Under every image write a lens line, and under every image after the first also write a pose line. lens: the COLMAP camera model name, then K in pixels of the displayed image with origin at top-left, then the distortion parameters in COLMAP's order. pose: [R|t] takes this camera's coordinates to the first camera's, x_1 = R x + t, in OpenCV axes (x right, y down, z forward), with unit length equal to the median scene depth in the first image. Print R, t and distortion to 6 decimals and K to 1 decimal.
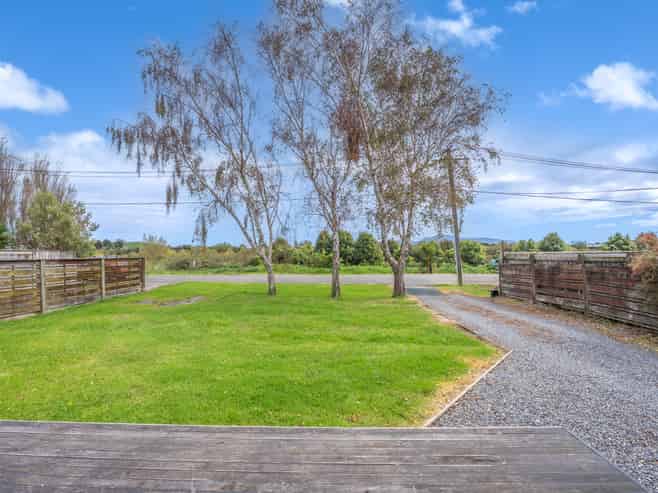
lens RADIAL K [[359.5, 0, 329.0], [0, 359.5, 246.5], [0, 0, 1]] dist [-0.001143, -0.000074]
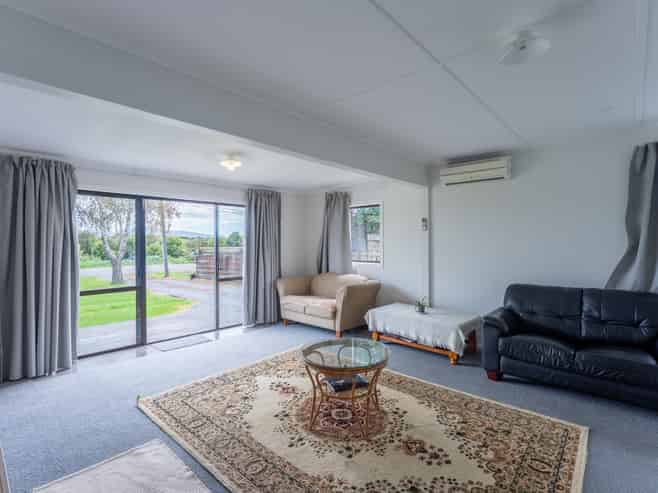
lens RADIAL K [[321.9, 0, 329.0], [0, 321.9, 246.5], [0, 0, 1]] dist [0.000237, -0.000418]
pose [[0.675107, -0.001995, 0.737718, -0.101947], [-0.013020, 0.999808, 0.014619, -0.012354], [-0.737605, -0.019474, 0.674951, -0.225722]]
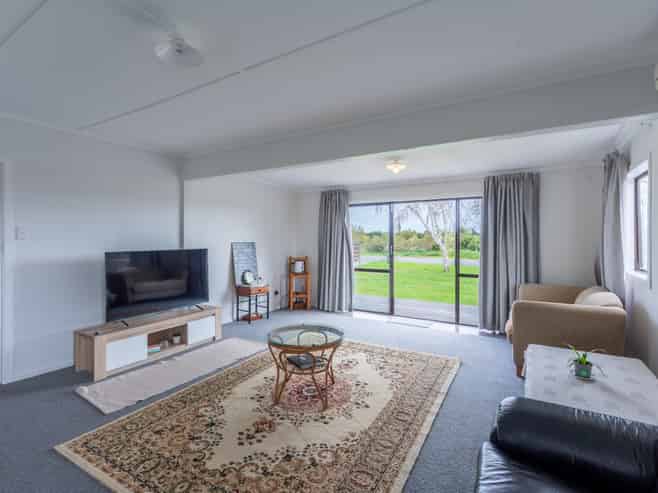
lens RADIAL K [[321.2, 0, 329.0], [0, 321.2, 246.5], [0, 0, 1]] dist [-0.001185, 0.000113]
pose [[0.862741, 0.021947, -0.505170, 0.067505], [-0.000922, 0.999124, 0.041833, -0.013906], [0.505646, -0.035625, 0.862005, -0.259892]]
